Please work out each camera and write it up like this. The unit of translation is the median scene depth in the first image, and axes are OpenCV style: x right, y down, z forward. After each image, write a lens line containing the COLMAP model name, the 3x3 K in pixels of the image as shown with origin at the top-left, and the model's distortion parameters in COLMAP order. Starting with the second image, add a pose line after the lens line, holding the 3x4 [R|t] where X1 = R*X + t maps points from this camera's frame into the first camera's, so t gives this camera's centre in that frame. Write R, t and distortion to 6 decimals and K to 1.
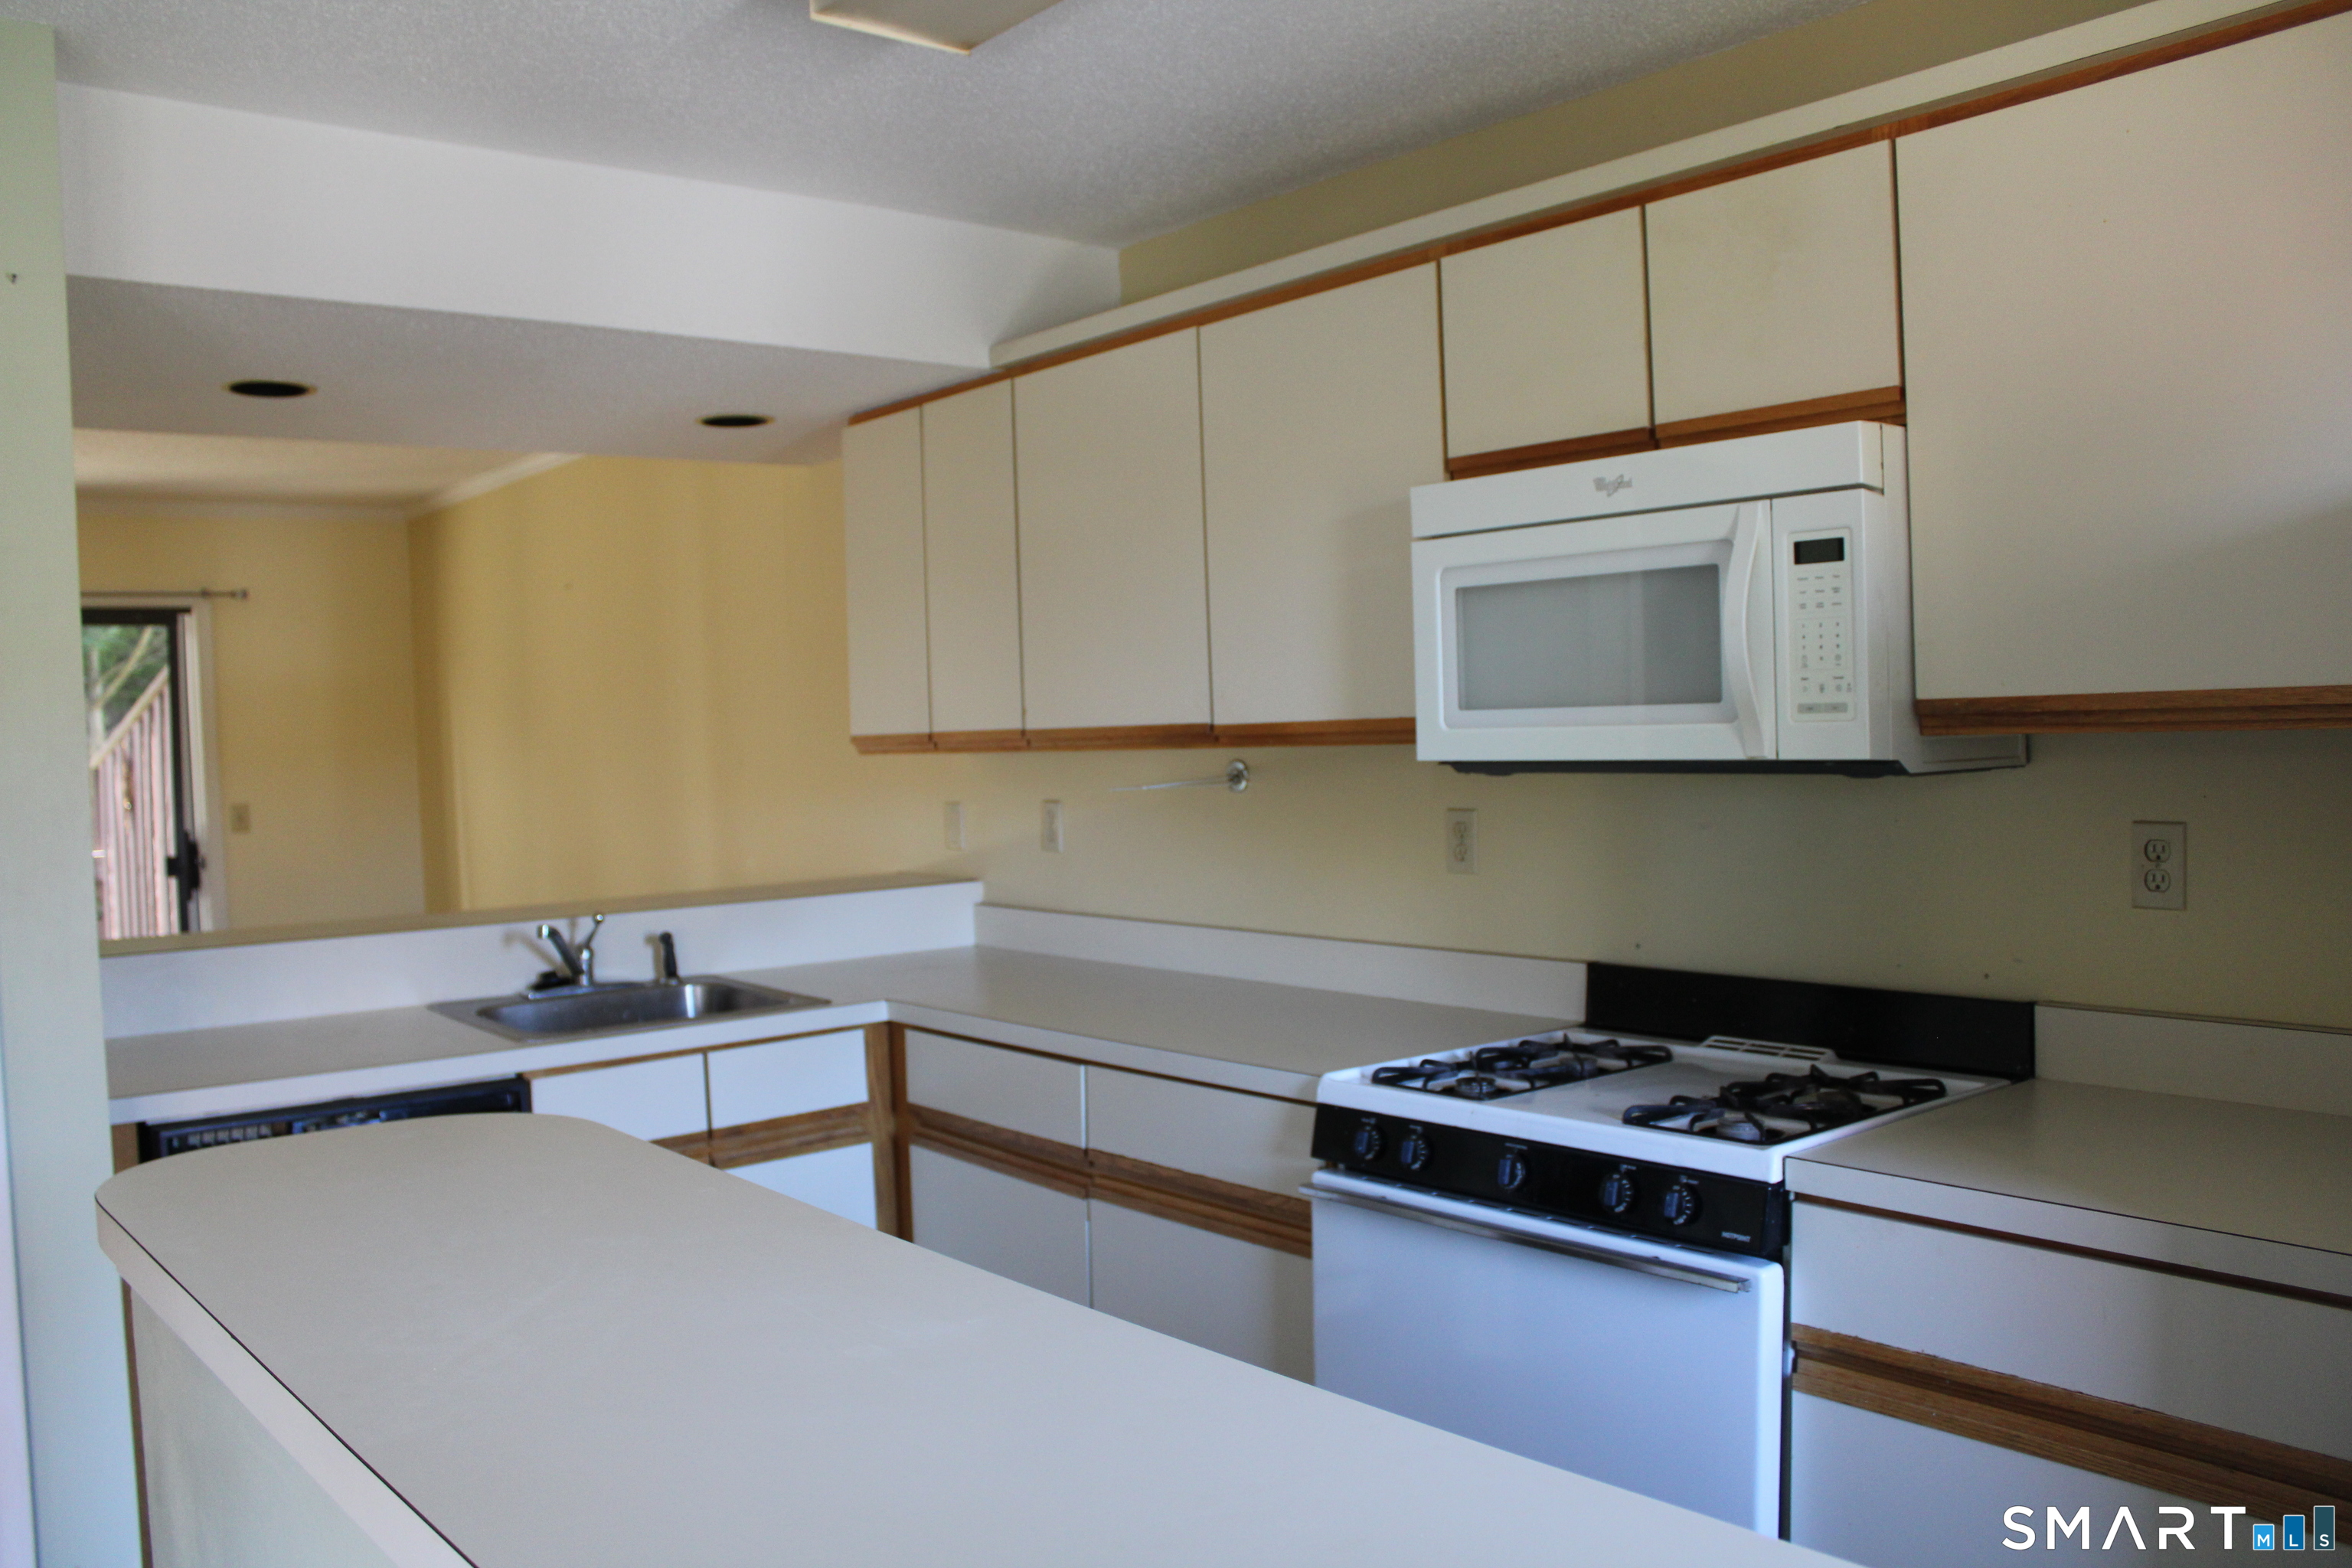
lens RADIAL K [[1915.2, 0, 1177.7], [0, 1915.2, 796.6], [0, 0, 1]] dist [-0.172670, 0.145875]
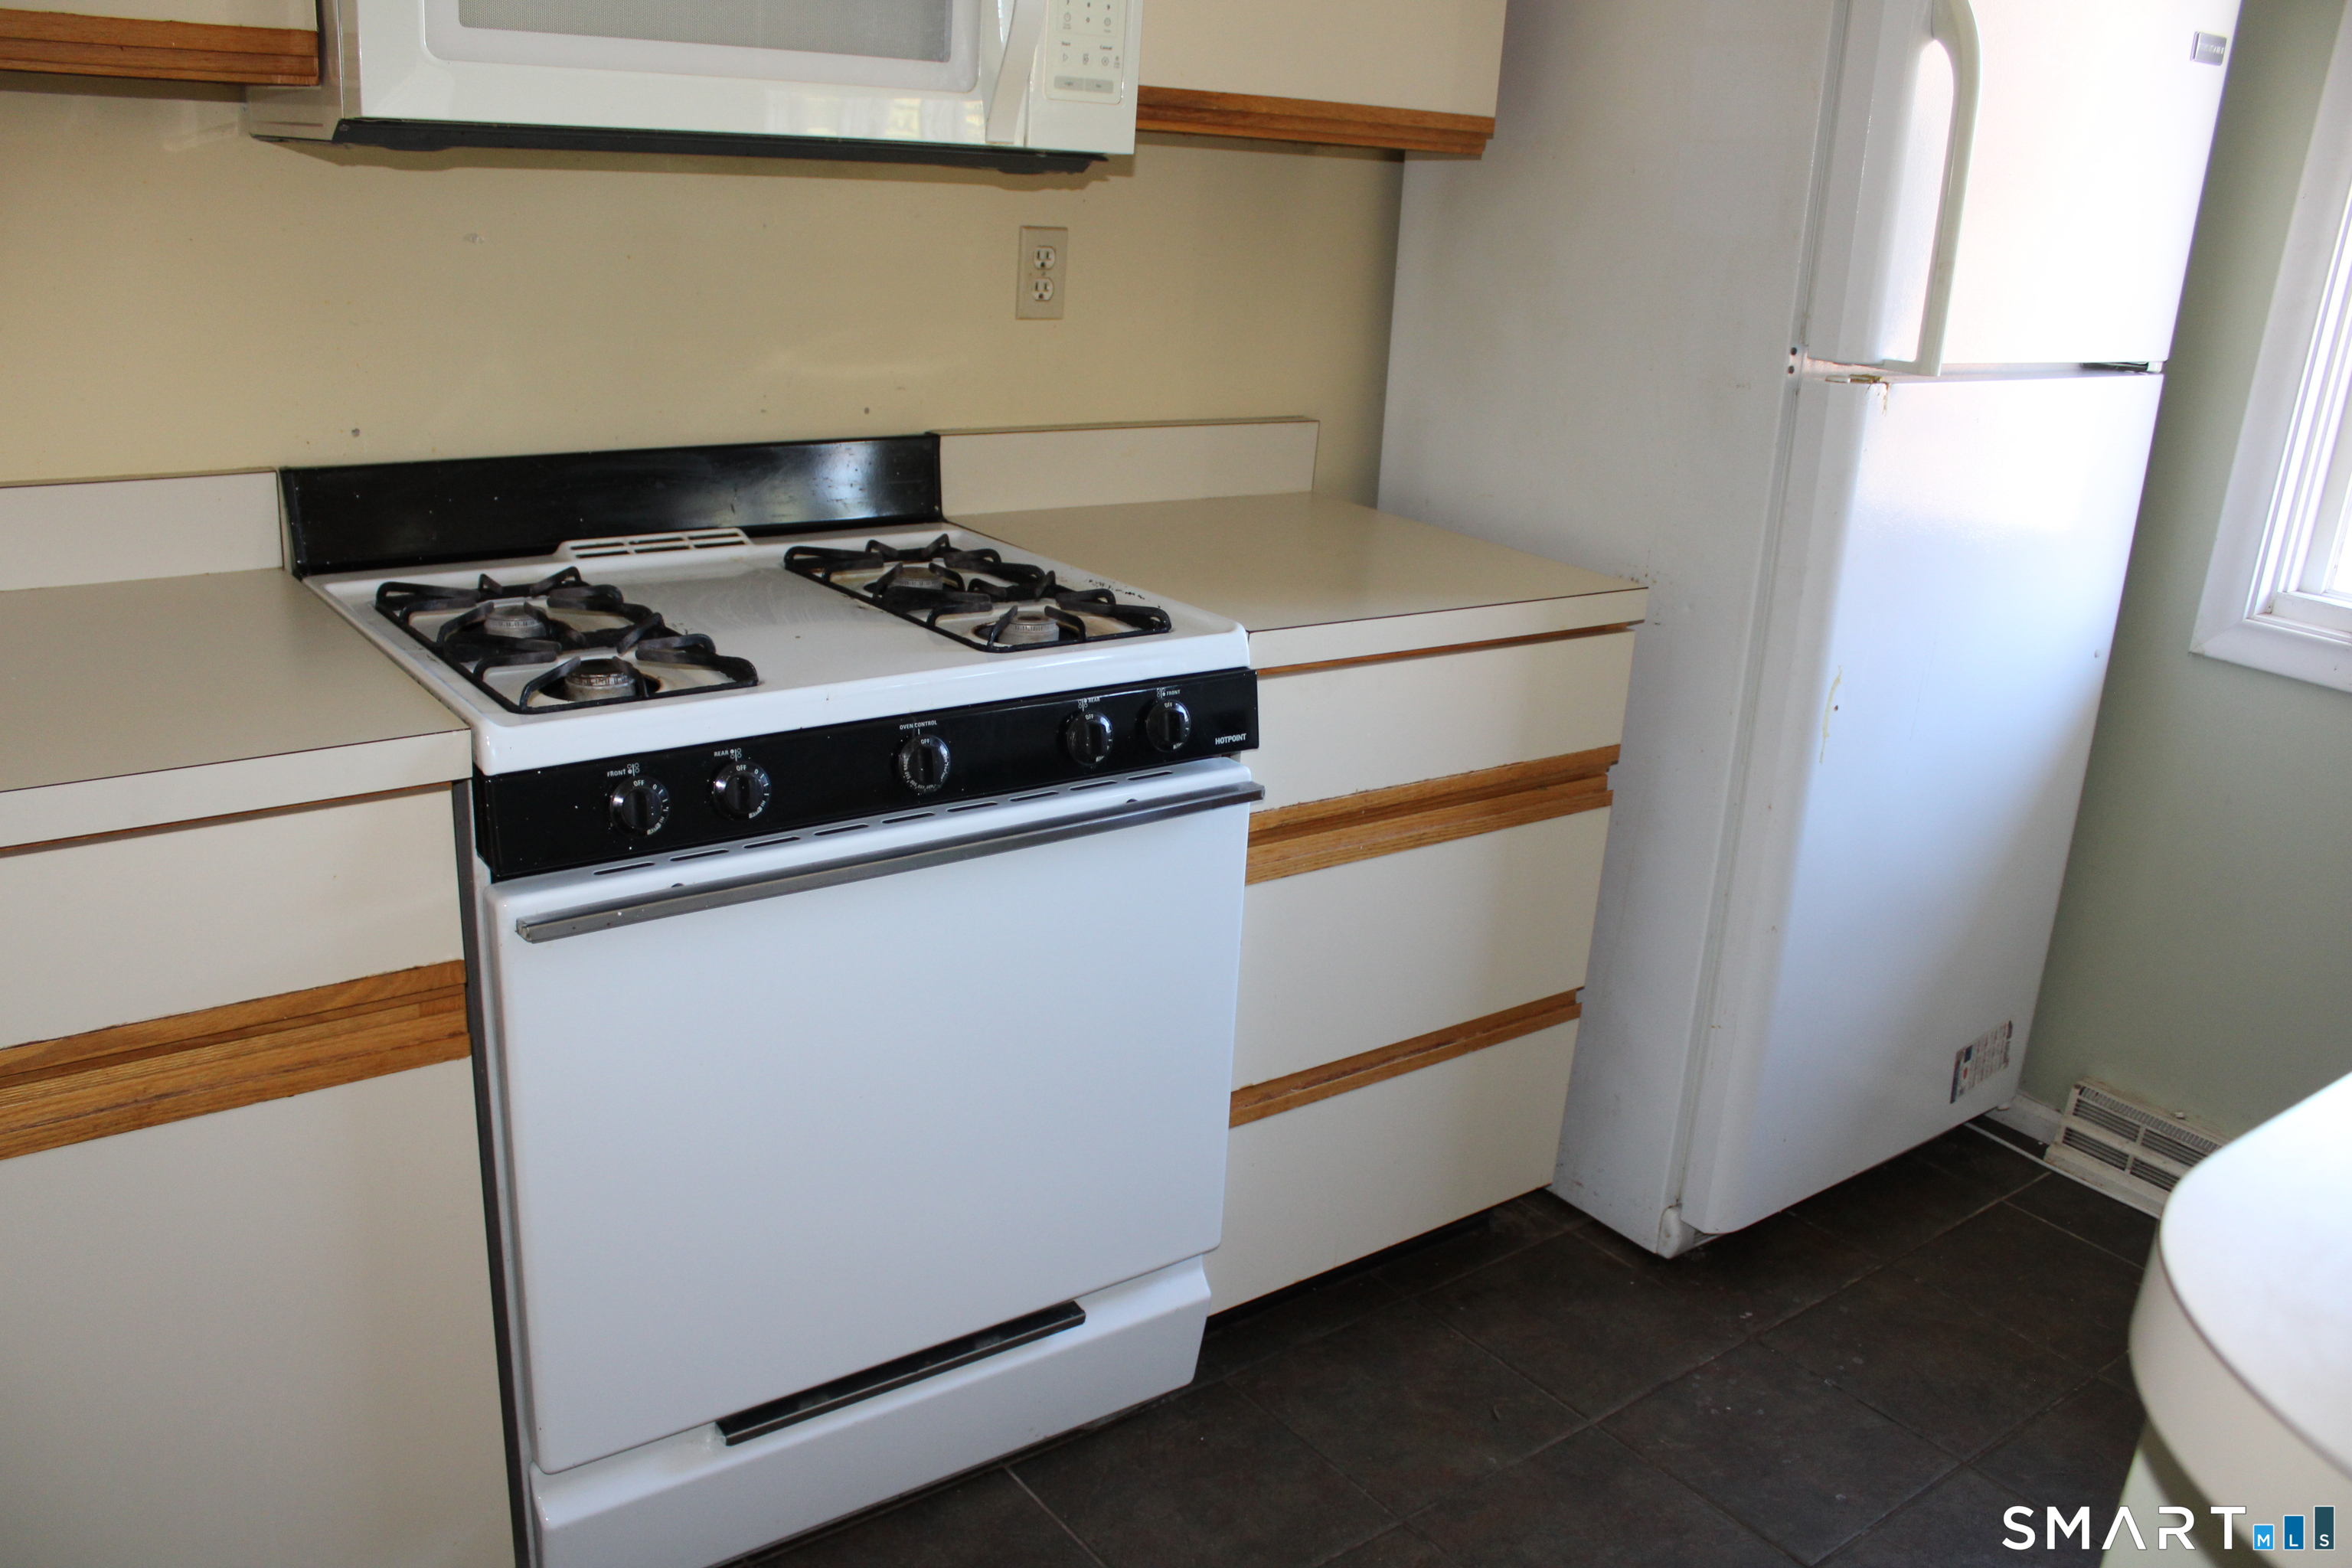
lens RADIAL K [[1915.2, 0, 1159.5], [0, 1915.2, 794.0], [0, 0, 1]] dist [-0.172670, 0.145875]
pose [[0.044198, -0.291483, 0.955554, -0.407101], [-0.027501, 0.955772, 0.292821, 0.005427], [-0.998644, -0.039221, 0.034227, 0.761553]]
